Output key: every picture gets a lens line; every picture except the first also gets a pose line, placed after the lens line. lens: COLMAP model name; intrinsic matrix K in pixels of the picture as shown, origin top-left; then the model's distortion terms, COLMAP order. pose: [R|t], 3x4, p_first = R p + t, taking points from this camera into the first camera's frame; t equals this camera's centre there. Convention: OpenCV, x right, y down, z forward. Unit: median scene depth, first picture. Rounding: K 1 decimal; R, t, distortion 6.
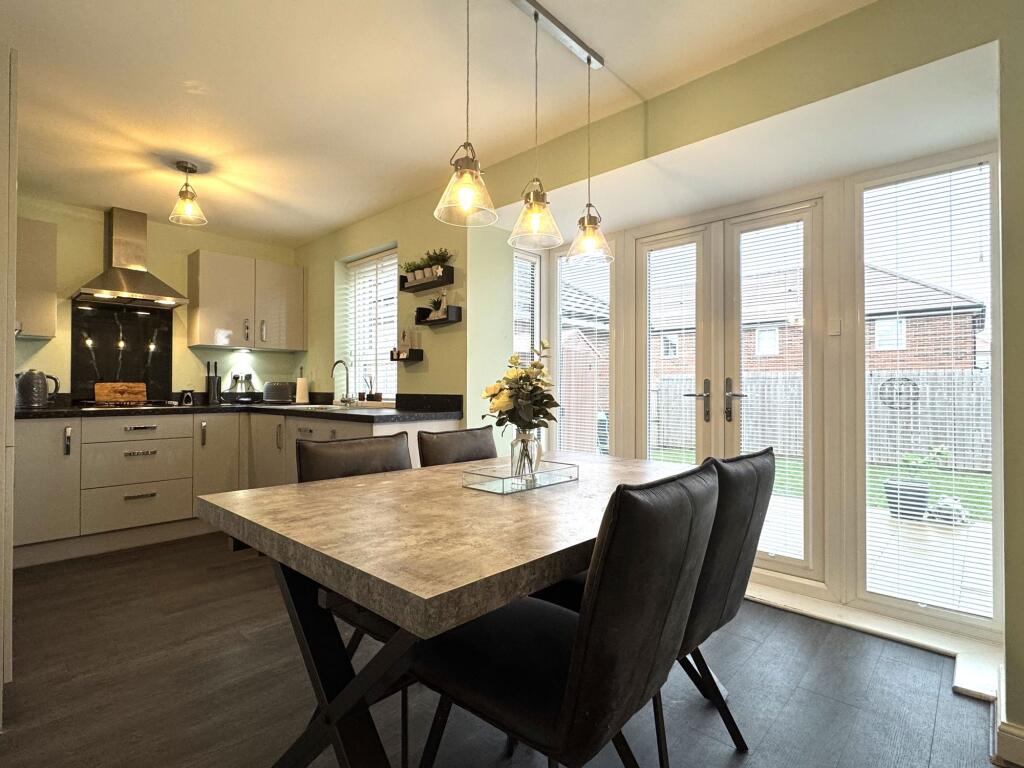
lens RADIAL K [[518.7, 0, 513.8], [0, 518.7, 385.8], [0, 0, 1]] dist [-0.004897, 0.002701]
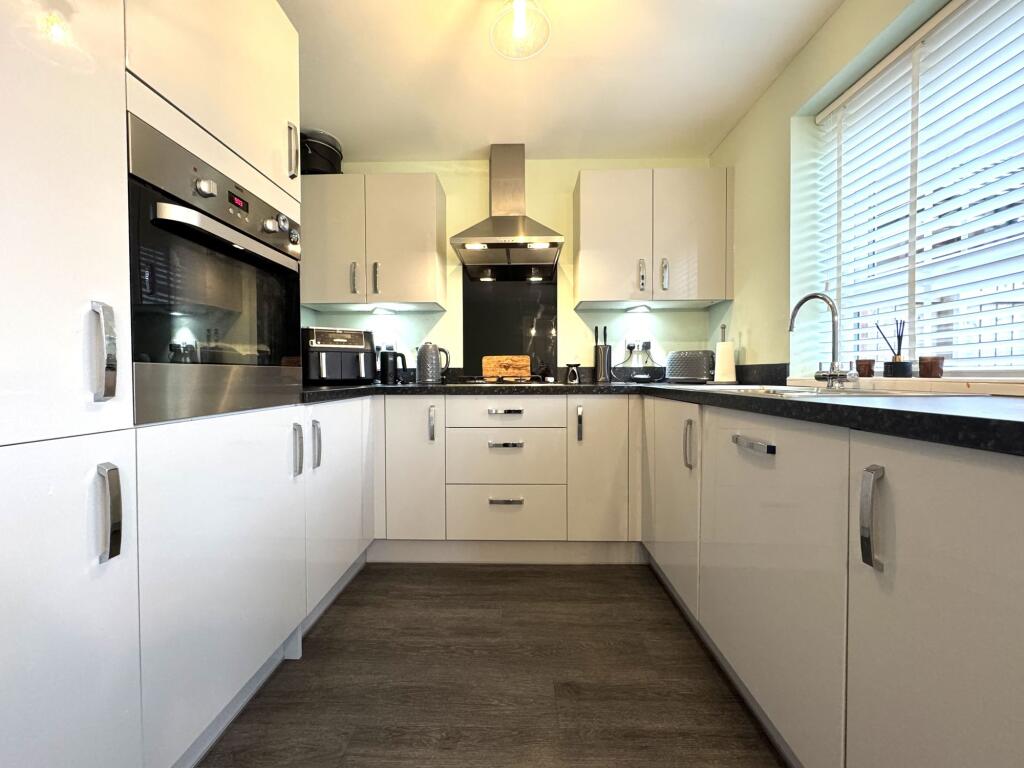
lens RADIAL K [[408.0, 0, 512.1], [0, 408.0, 381.3], [0, 0, 1]] dist [-0.004470, 0.000603]
pose [[0.672356, 0.007163, -0.740193, -0.237193], [0.008675, 0.999808, 0.017556, 0.023365], [0.740177, -0.018225, 0.672165, 0.522715]]
